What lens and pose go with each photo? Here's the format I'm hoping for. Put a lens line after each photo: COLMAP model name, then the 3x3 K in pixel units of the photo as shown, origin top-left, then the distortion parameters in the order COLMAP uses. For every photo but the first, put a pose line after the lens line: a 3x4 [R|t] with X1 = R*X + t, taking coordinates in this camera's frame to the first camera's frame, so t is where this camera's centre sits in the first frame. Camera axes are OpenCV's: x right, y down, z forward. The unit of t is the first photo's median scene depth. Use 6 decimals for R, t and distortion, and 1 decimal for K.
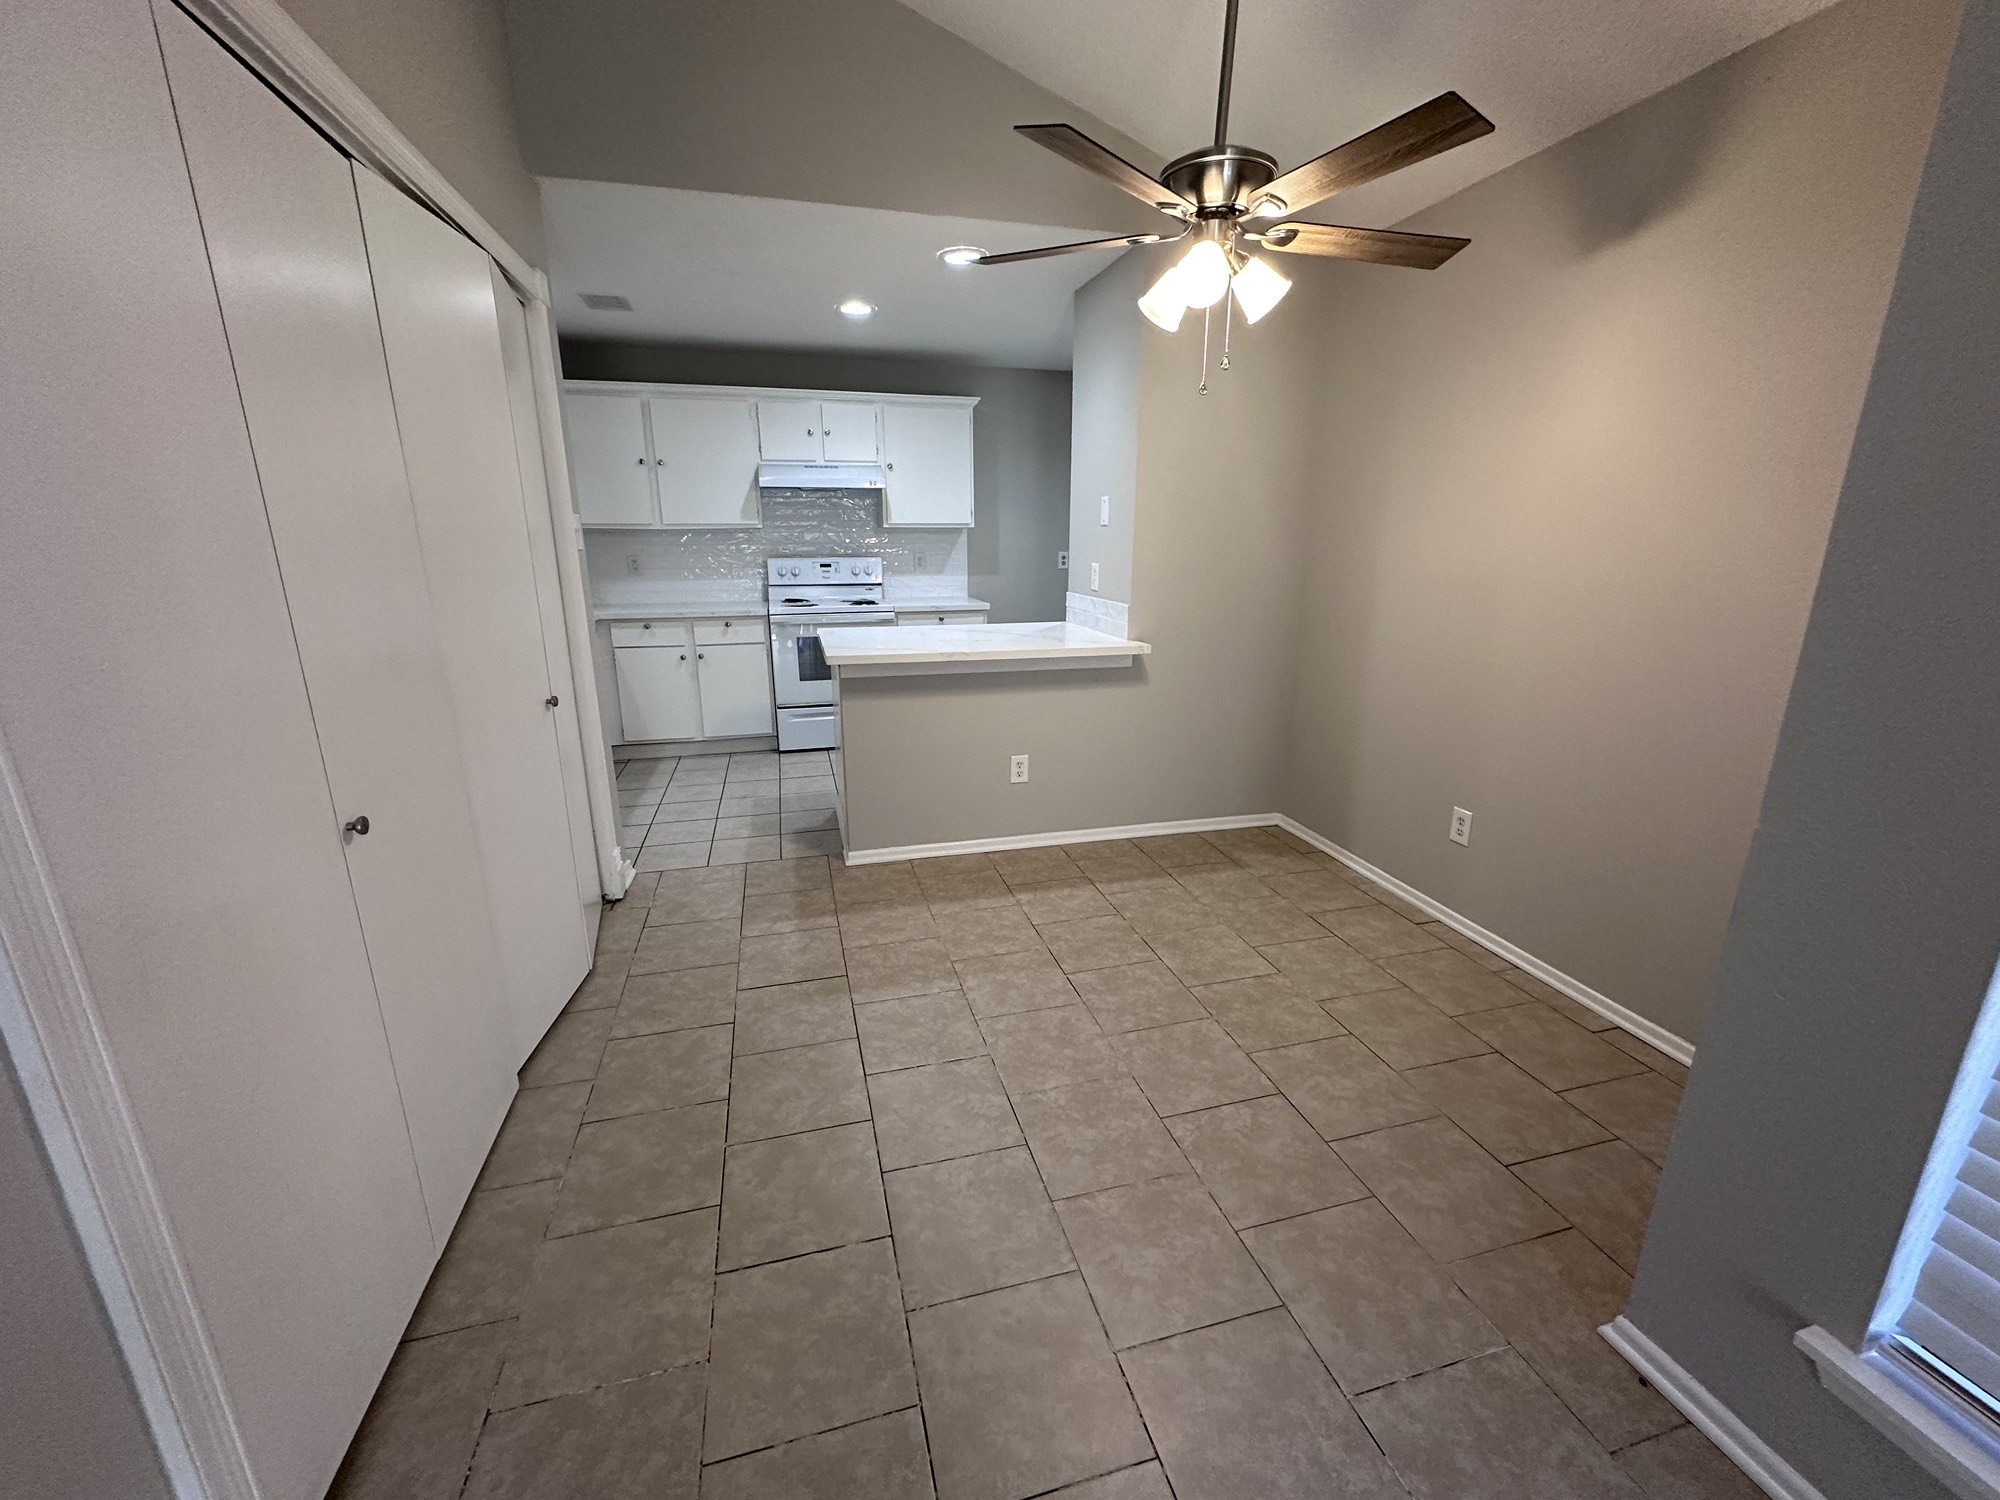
lens RADIAL K [[795.5, 0, 1000.2], [0, 795.5, 748.5], [0, 0, 1]] dist [-0.003726, 0.000672]
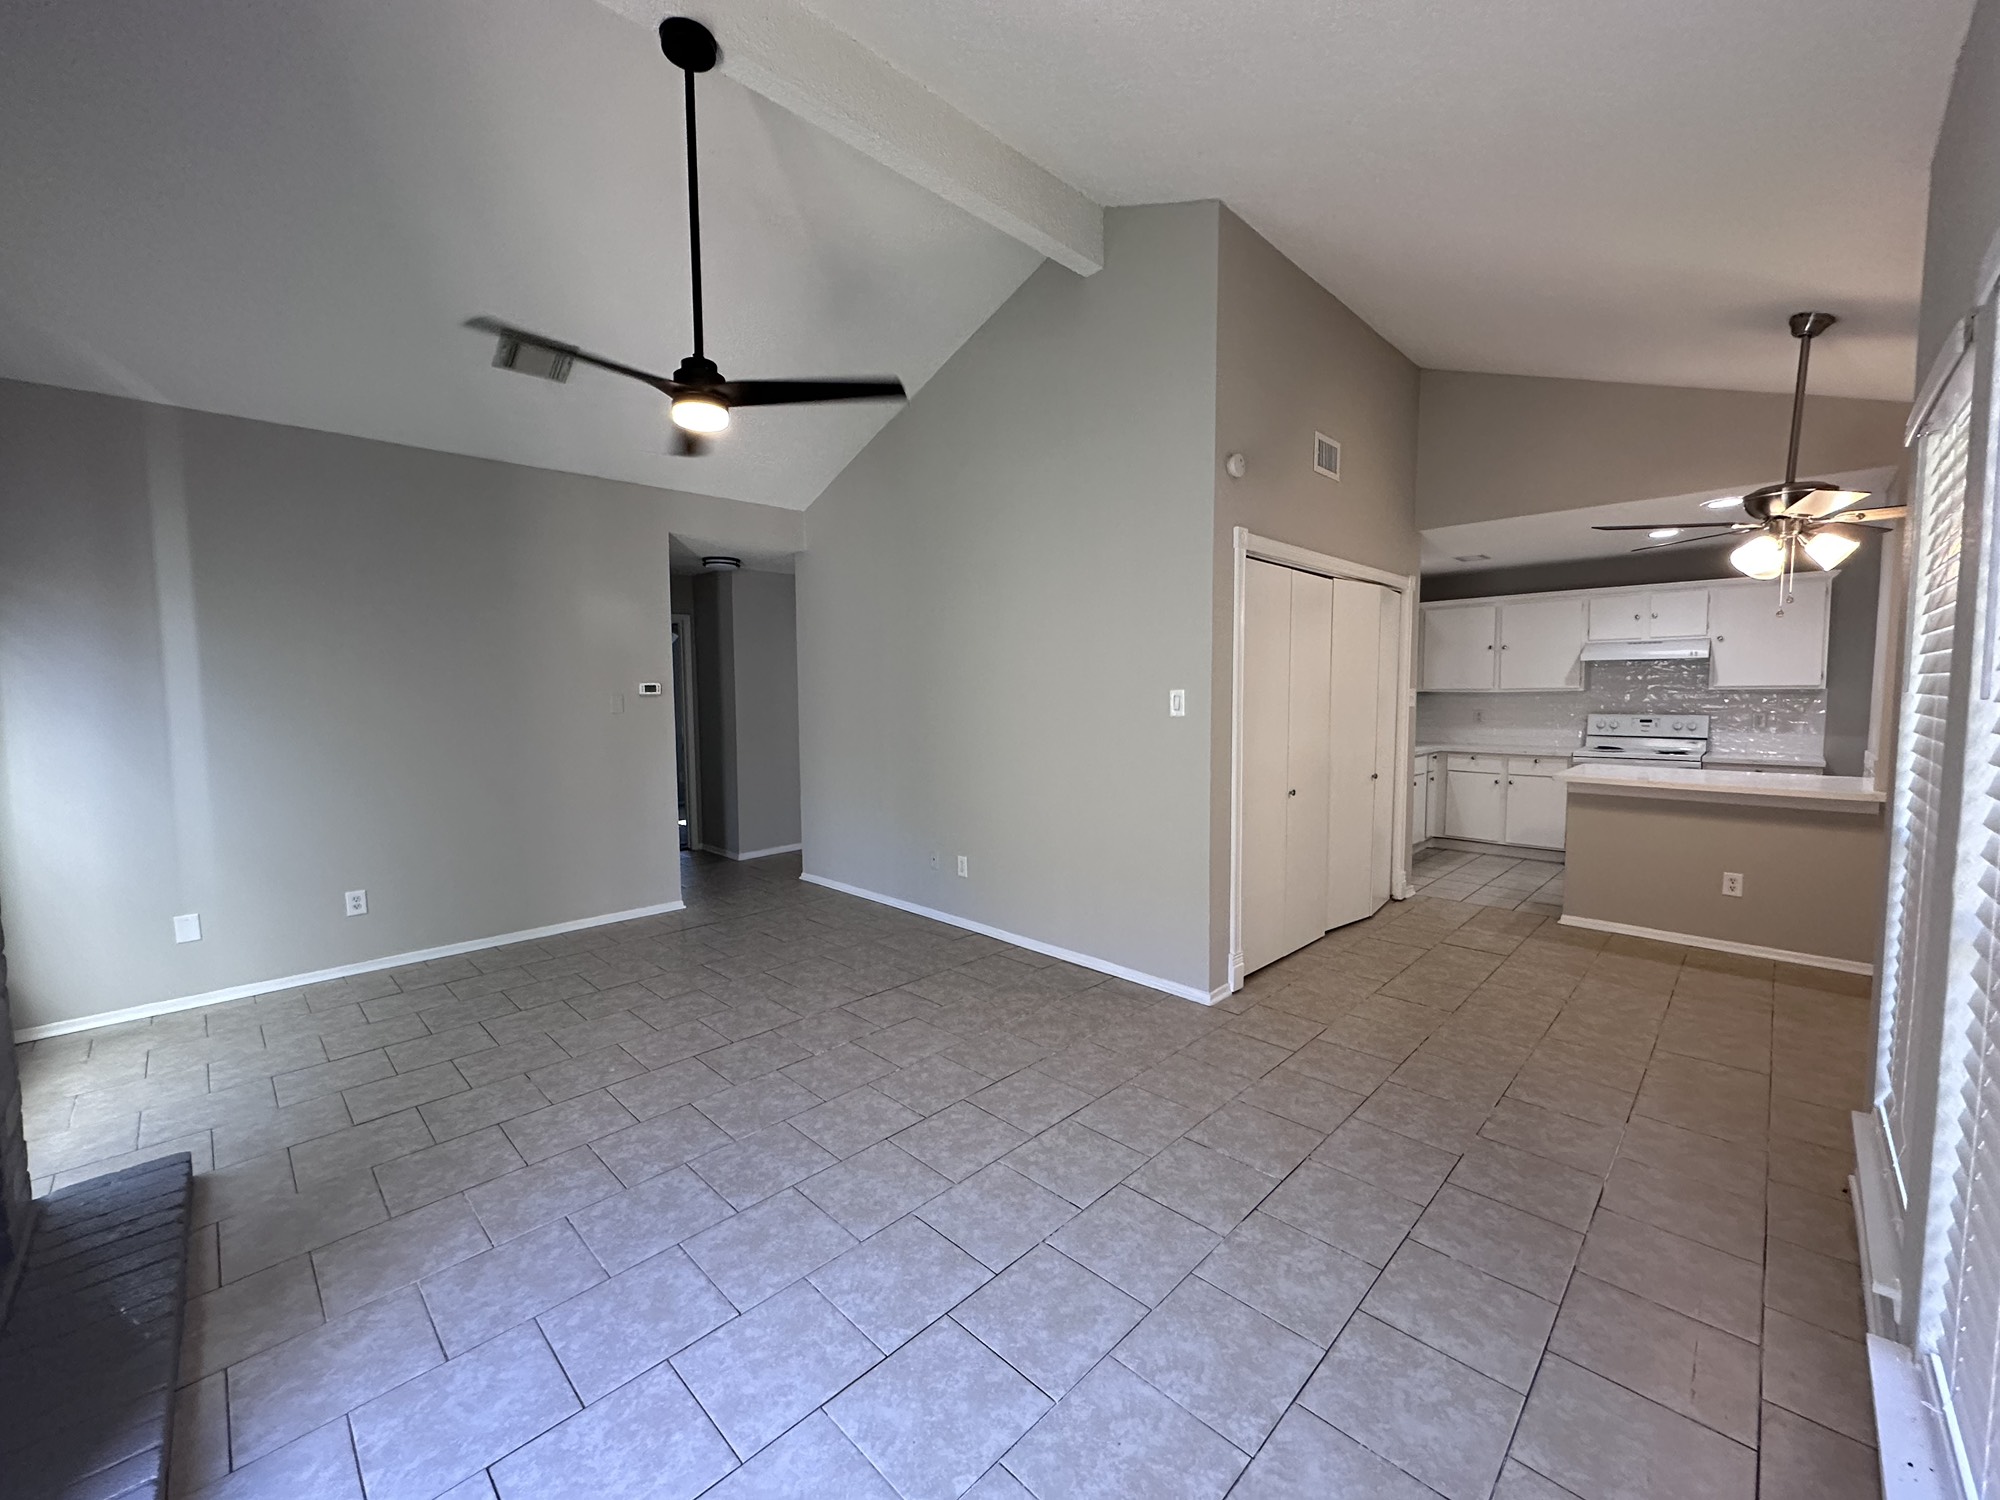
lens RADIAL K [[795.5, 0, 997.9], [0, 795.5, 749.1], [0, 0, 1]] dist [-0.003726, 0.000672]
pose [[0.497391, 0.058349, -0.865562, 0.510938], [-0.217858, 0.974164, -0.059521, 0.143256], [0.839726, 0.218175, 0.497252, -0.610551]]
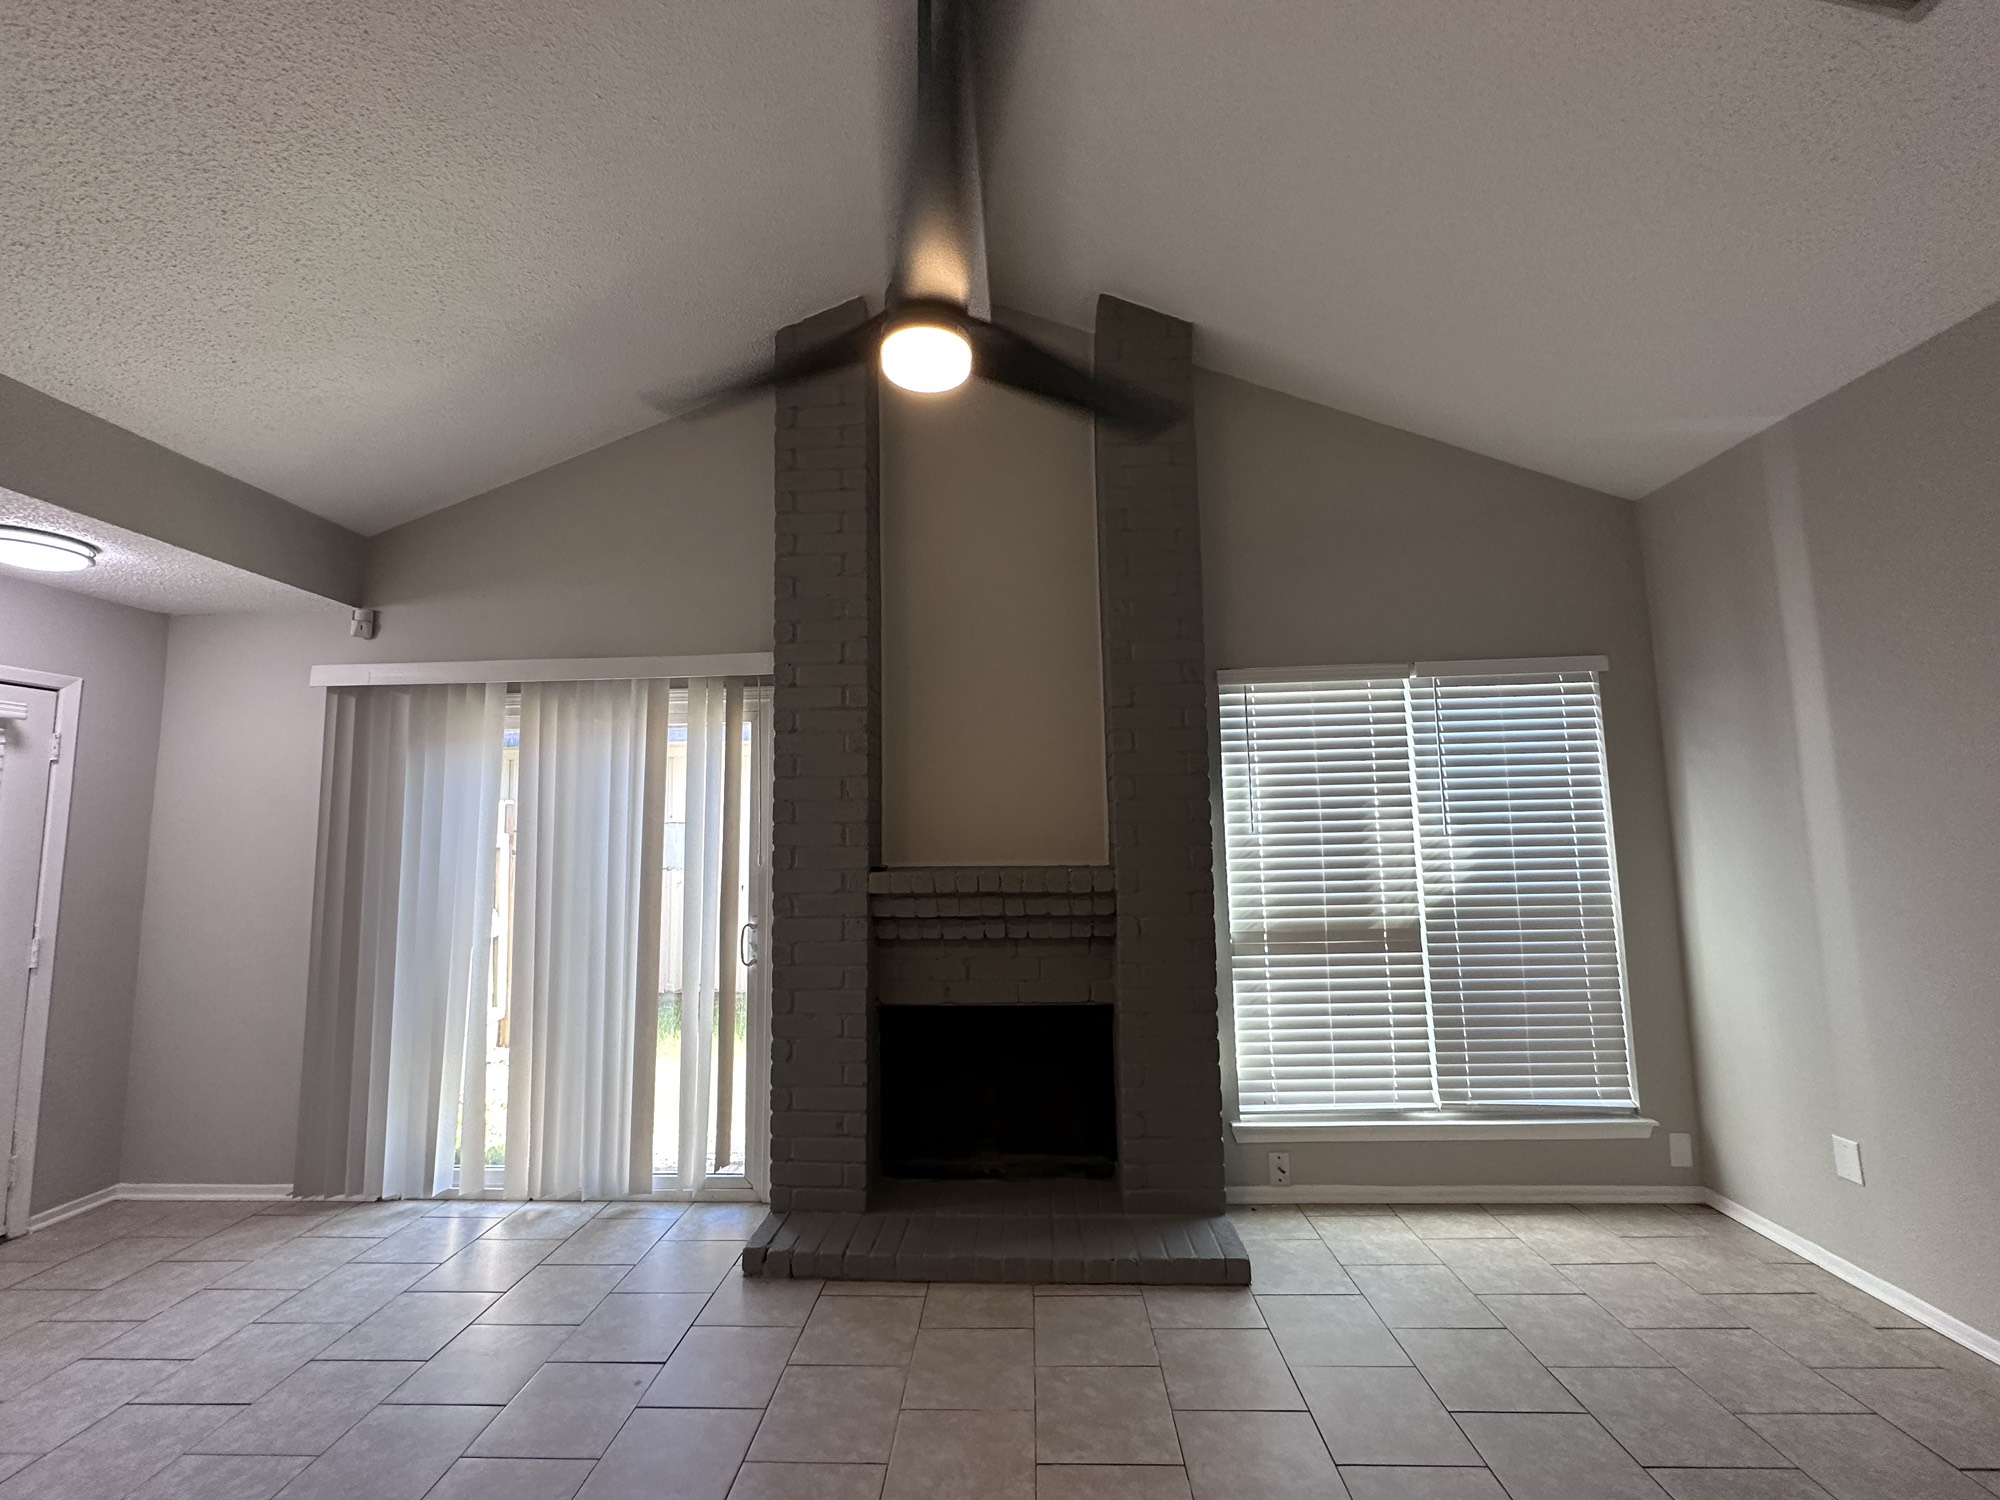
lens RADIAL K [[795.5, 0, 997.2], [0, 795.5, 751.1], [0, 0, 1]] dist [-0.003726, 0.000672]
pose [[-0.952392, 0.044982, 0.301540, -0.447680], [0.095222, 0.983465, 0.154043, 0.004241], [-0.289624, 0.175423, -0.940927, -0.107512]]
